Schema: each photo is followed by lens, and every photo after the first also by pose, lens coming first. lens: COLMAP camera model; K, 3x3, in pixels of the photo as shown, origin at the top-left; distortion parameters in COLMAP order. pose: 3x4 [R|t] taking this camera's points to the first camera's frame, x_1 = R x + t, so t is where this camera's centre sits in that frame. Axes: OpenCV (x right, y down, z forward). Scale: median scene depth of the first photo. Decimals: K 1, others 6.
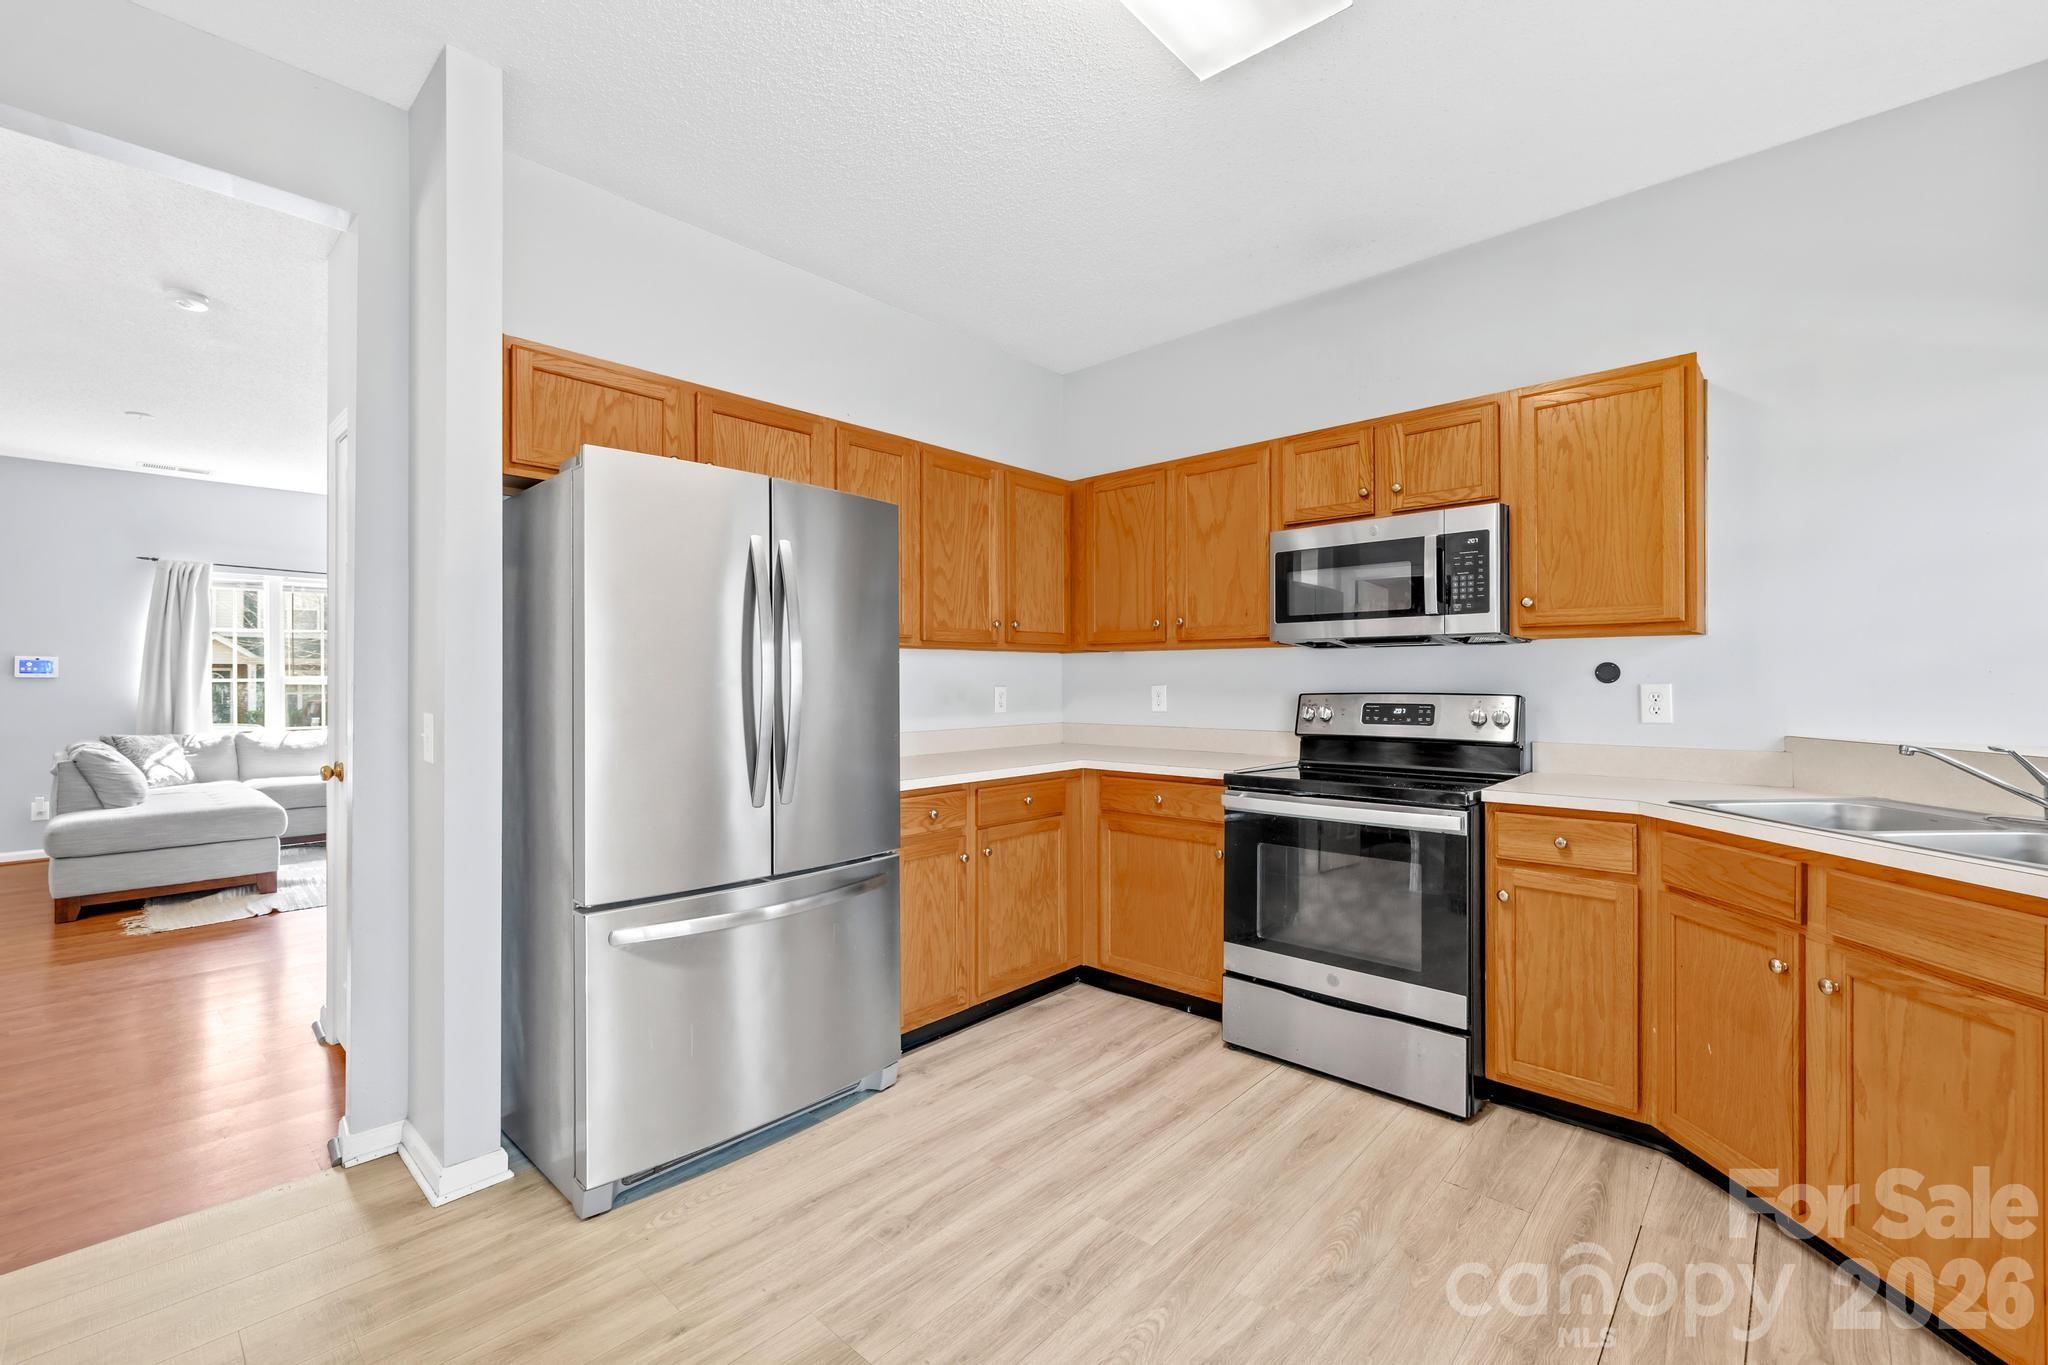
lens RADIAL K [[861.6, 0, 1021.0], [0, 861.6, 669.7], [0, 0, 1]] dist [-0.001931, -0.000283]
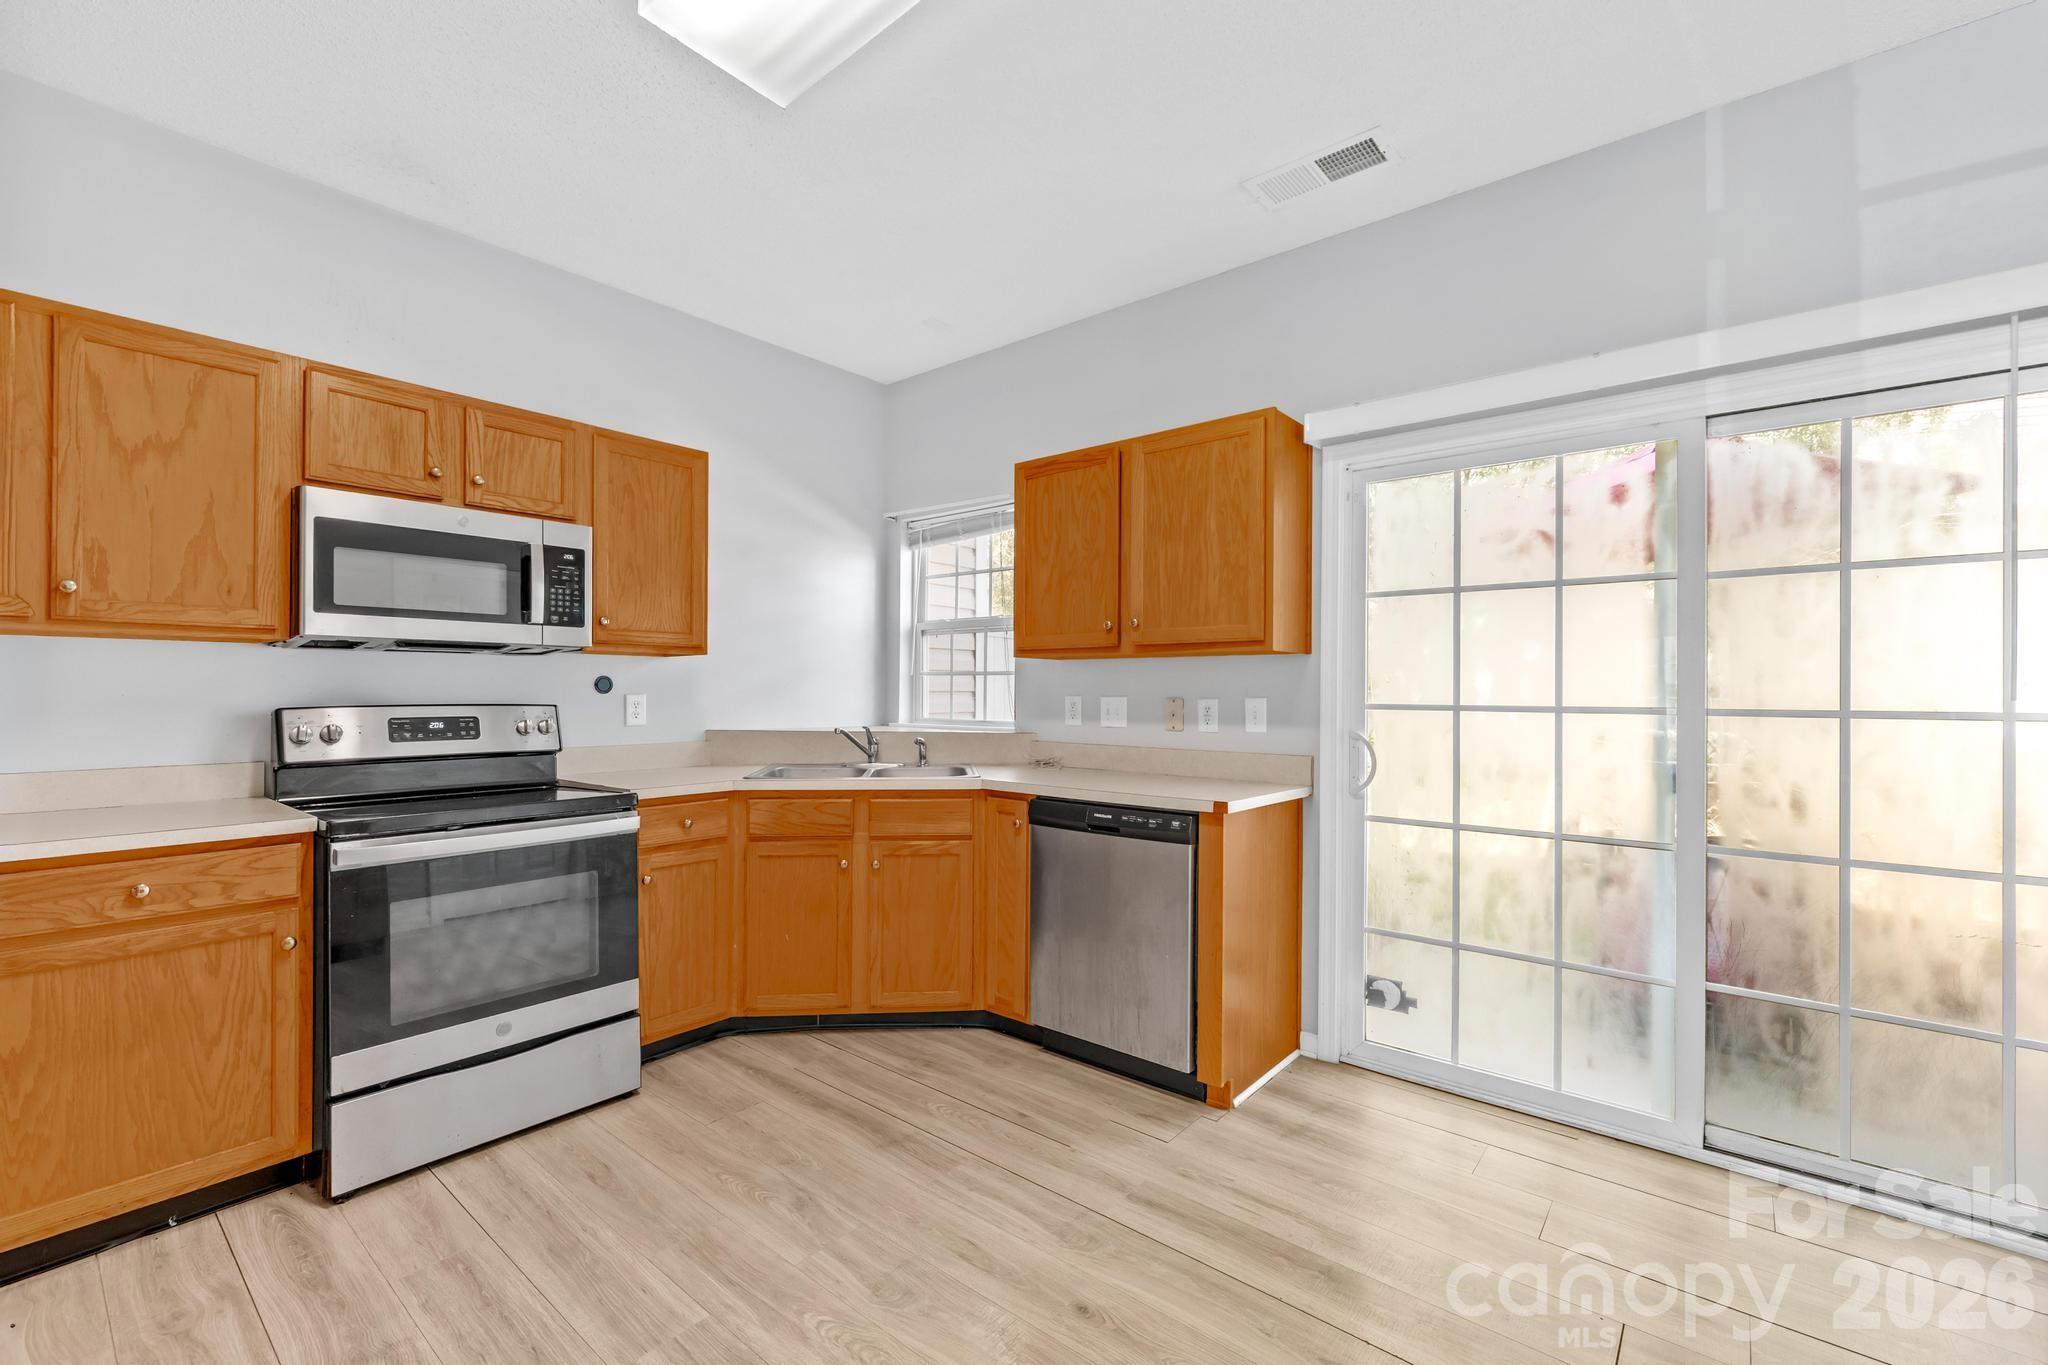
lens RADIAL K [[861.6, 0, 1021.0], [0, 861.6, 669.7], [0, 0, 1]] dist [-0.001931, -0.000283]
pose [[-0.055902, 0.024916, 0.998125, -0.531137], [-0.016786, 0.999524, -0.025891, 0.004579], [-0.998295, -0.018202, -0.055458, 0.495716]]
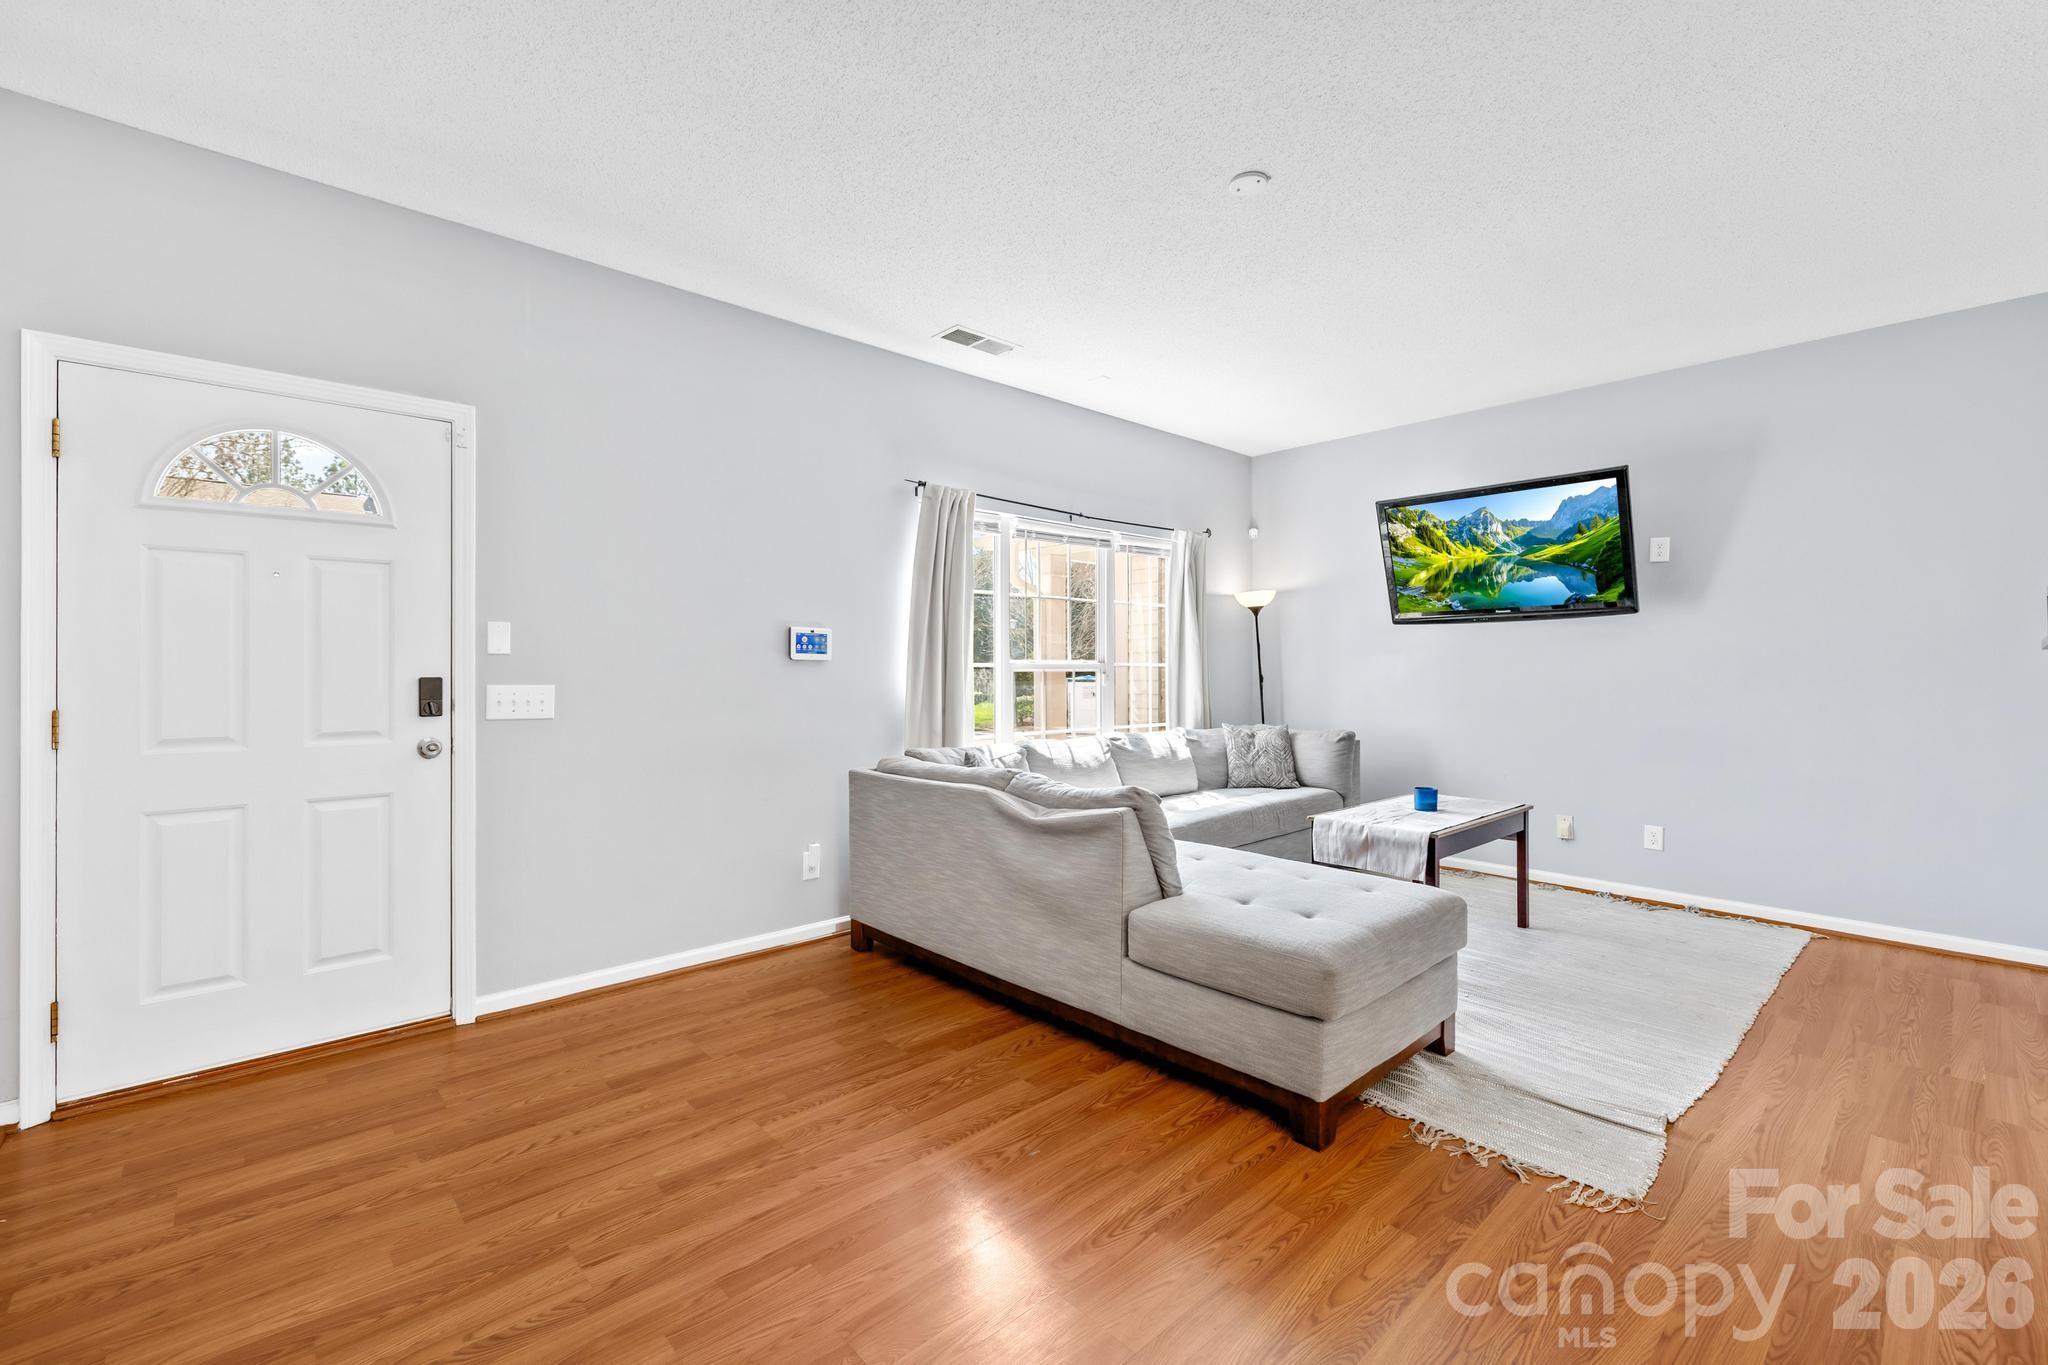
lens RADIAL K [[893.2, 0, 1001.1], [0, 893.2, 646.8], [0, 0, 1]] dist [-0.000067, -0.000053]
pose [[0.993691, -0.002881, -0.112114, -2.090494], [0.001337, 0.999903, -0.013842, 0.019335], [0.112143, 0.013605, 0.993599, 0.773077]]
